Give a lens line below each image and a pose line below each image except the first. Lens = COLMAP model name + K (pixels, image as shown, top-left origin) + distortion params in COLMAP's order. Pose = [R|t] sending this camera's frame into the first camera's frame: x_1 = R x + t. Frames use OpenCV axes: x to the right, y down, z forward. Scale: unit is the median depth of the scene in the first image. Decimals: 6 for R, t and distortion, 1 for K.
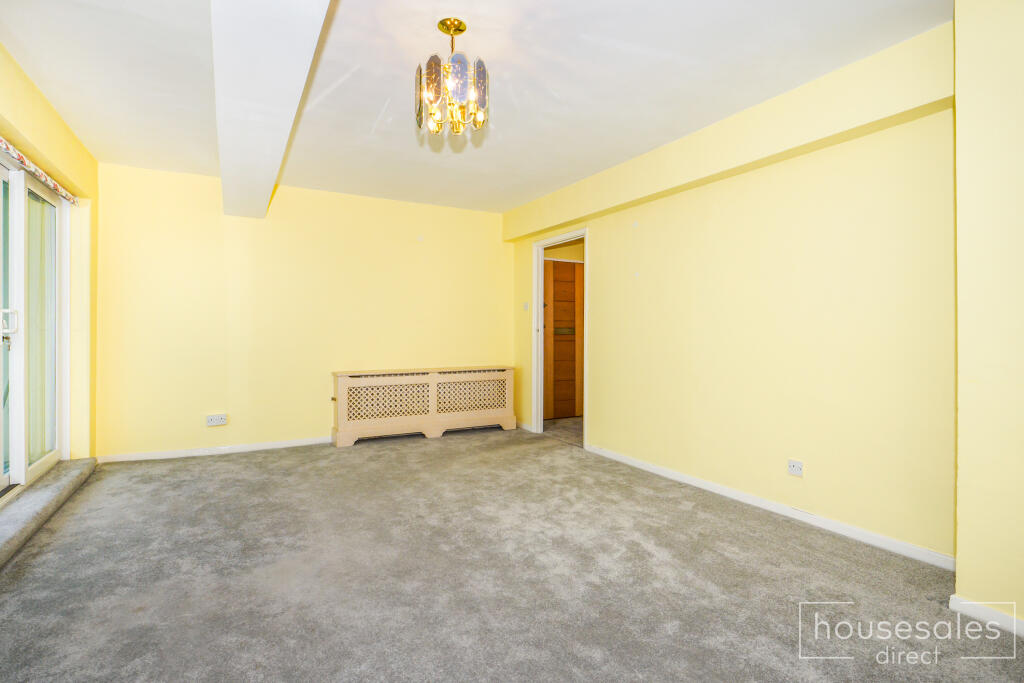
lens RADIAL K [[494.9, 0, 510.9], [0, 494.9, 328.9], [0, 0, 1]] dist [0.002300, 0.000016]
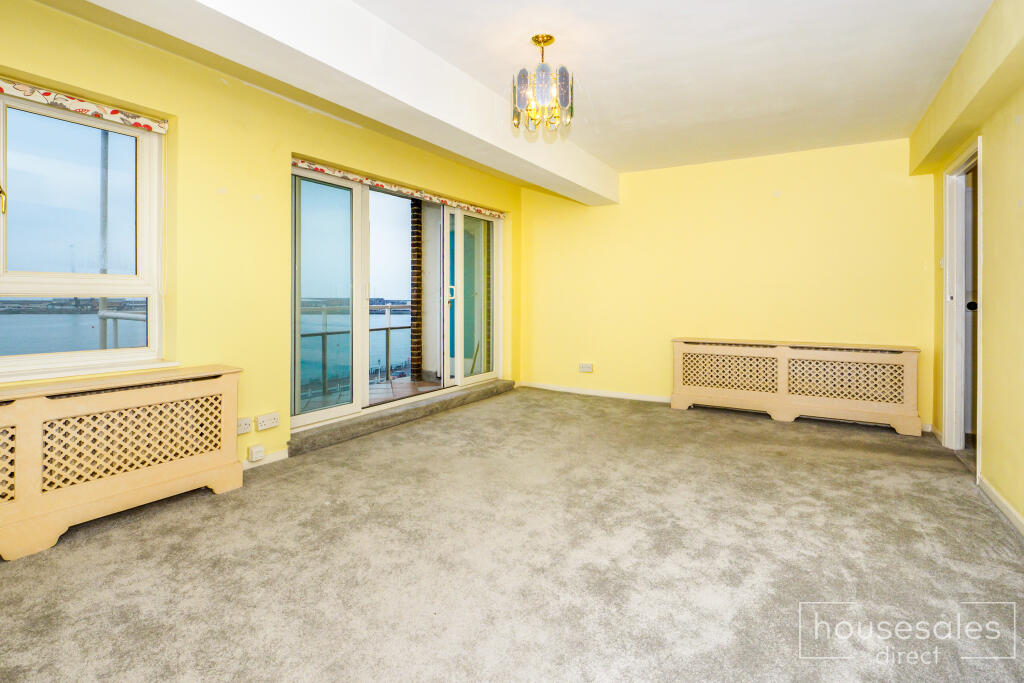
lens RADIAL K [[519.7, 0, 511.7], [0, 519.7, 301.7], [0, 0, 1]] dist [-0.000554, -0.000213]
pose [[0.508059, 0.007121, -0.861293, 0.447435], [0.007157, 0.999896, 0.012489, -0.005248], [0.861292, -0.012509, 0.507955, 0.148676]]
